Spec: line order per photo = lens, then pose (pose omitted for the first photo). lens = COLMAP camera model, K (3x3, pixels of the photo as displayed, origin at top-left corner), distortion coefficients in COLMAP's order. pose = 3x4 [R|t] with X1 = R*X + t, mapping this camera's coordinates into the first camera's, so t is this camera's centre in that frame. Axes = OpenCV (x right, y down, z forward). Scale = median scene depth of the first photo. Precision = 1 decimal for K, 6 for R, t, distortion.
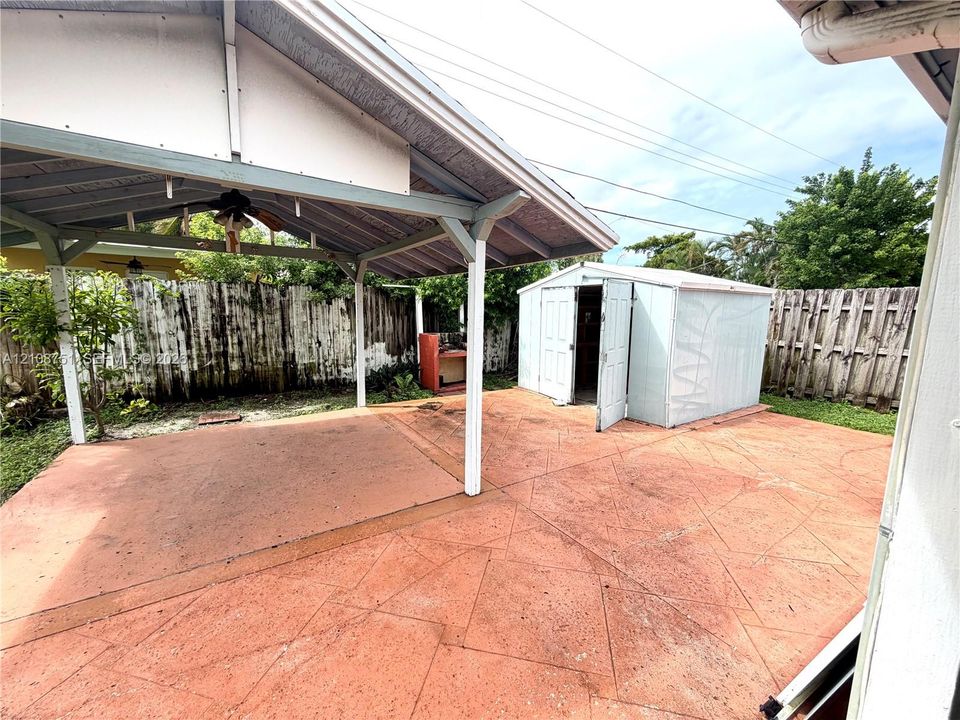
lens RADIAL K [[382.2, 0, 475.5], [0, 382.2, 360.5], [0, 0, 1]] dist [0.001269, -0.000736]
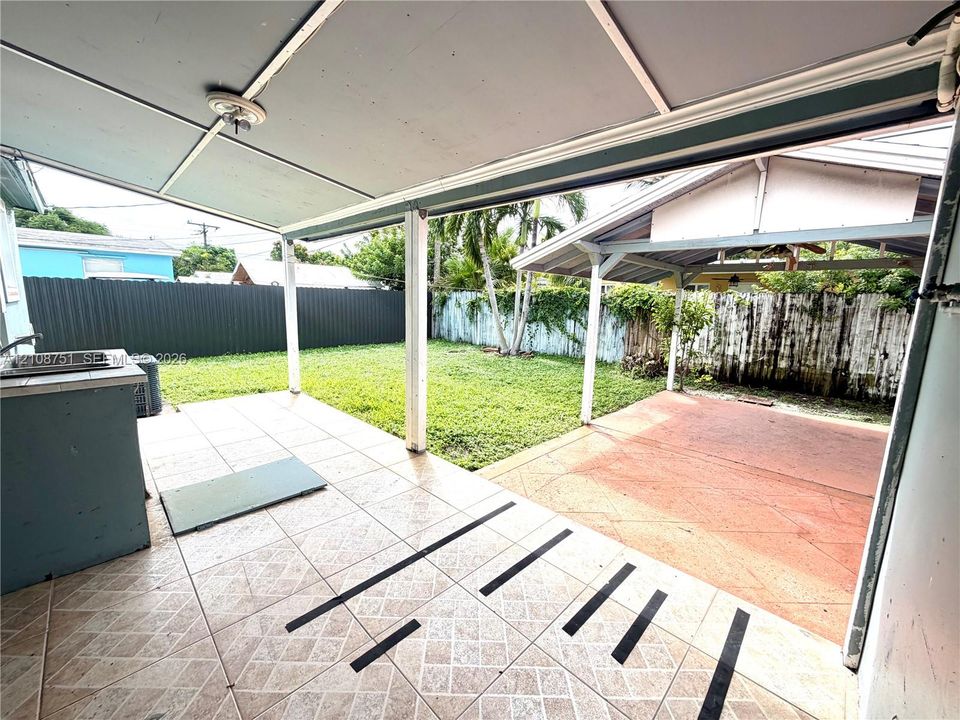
lens RADIAL K [[382.2, 0, 480.4], [0, 382.2, 360.5], [0, 0, 1]] dist [0.001269, -0.000736]
pose [[0.246068, 0.141500, -0.958868, 0.274312], [-0.153200, 0.982528, 0.105676, 0.022617], [0.957068, 0.120895, 0.263447, -0.202323]]
